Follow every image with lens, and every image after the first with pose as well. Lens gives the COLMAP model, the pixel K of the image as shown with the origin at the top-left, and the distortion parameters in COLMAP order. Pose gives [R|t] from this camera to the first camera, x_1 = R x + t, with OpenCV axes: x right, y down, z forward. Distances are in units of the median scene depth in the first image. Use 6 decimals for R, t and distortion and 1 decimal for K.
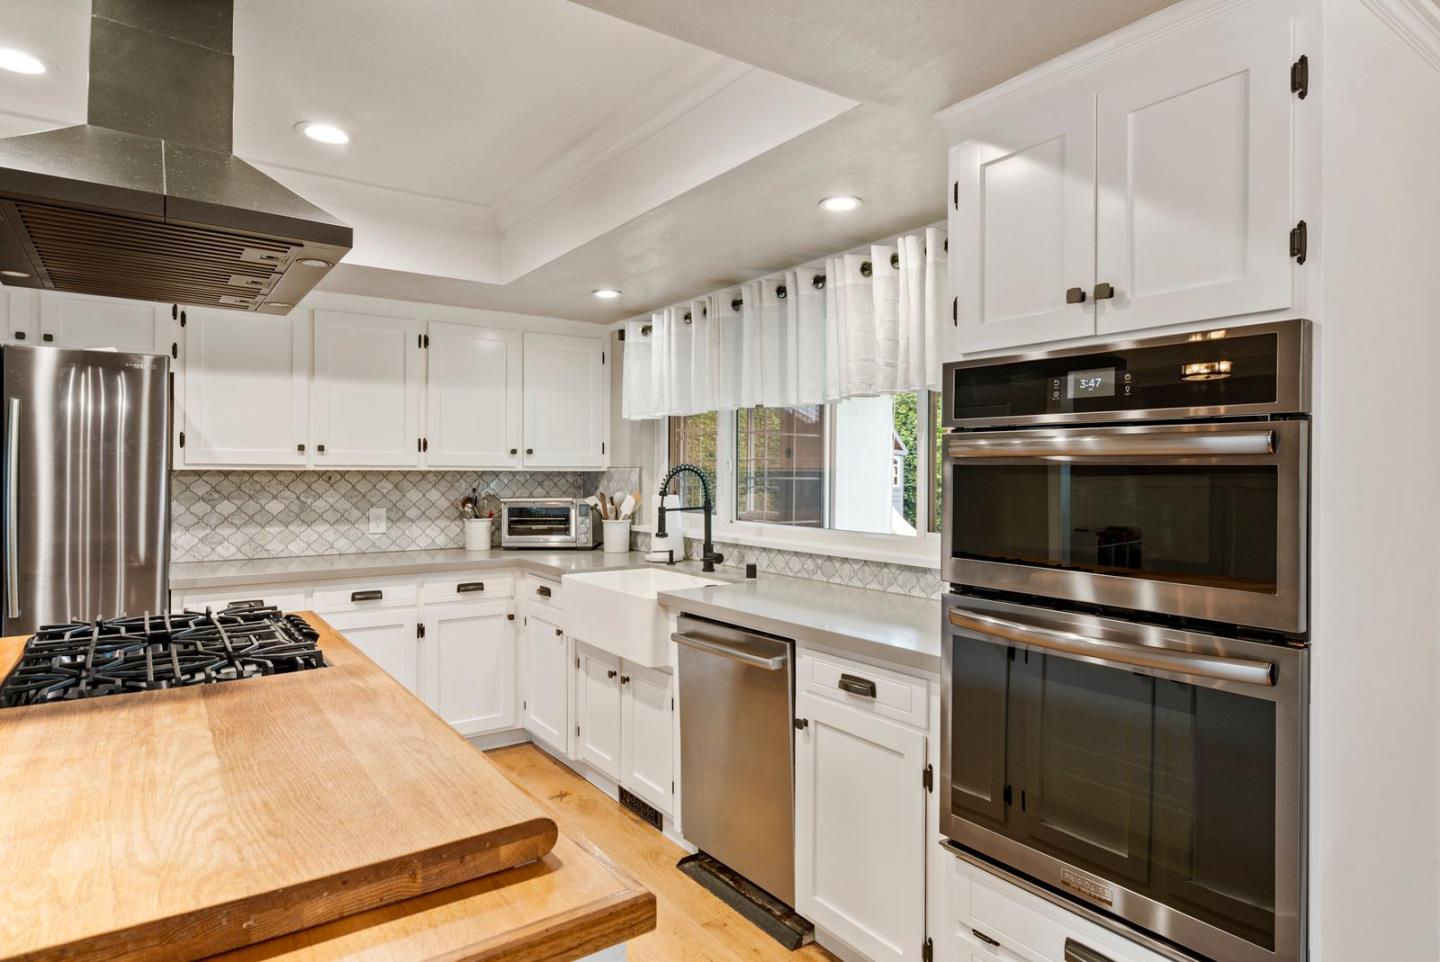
lens RADIAL K [[819.6, 0, 719.9], [0, 819.6, 475.4], [0, 0, 1]] dist [-0.002299, -0.000235]
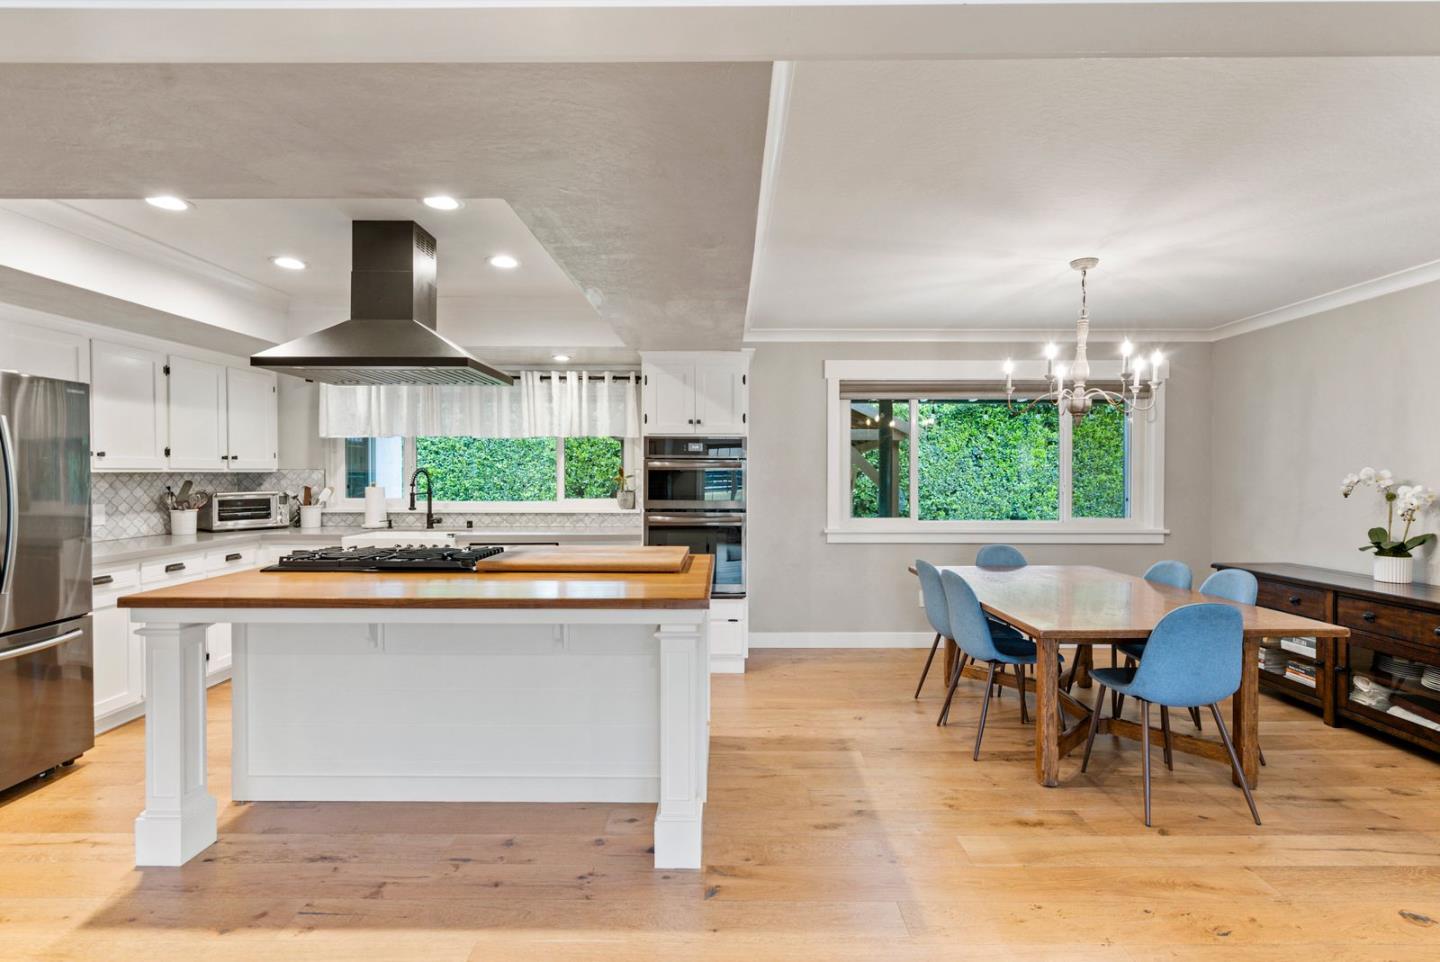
lens RADIAL K [[658.4, 0, 718.9], [0, 658.4, 475.7], [0, 0, 1]] dist [-0.010163, 0.004282]
pose [[0.585851, -0.006002, 0.810397, -0.658928], [0.006220, 0.999976, 0.002910, 0.002066], [-0.810395, 0.003336, 0.585874, -0.277791]]
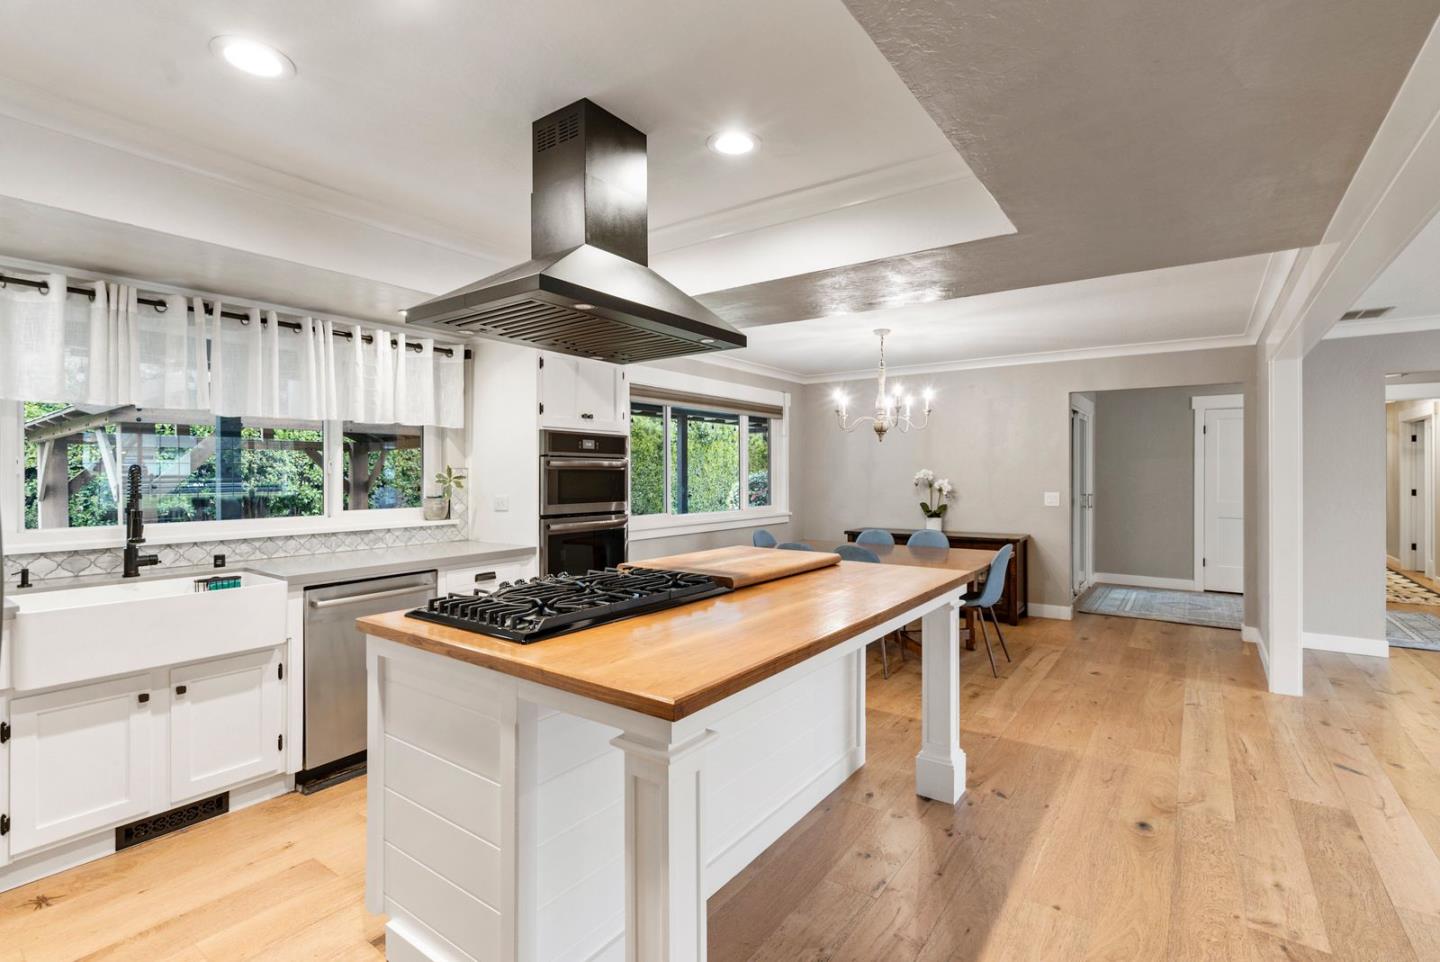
lens RADIAL K [[658.4, 0, 710.8], [0, 658.4, 475.4], [0, 0, 1]] dist [-0.010163, 0.004282]
pose [[-0.310639, -0.006480, 0.950506, -0.786077], [0.005749, 0.999946, 0.008696, -0.003342], [-0.950511, 0.008166, -0.310585, 0.490137]]
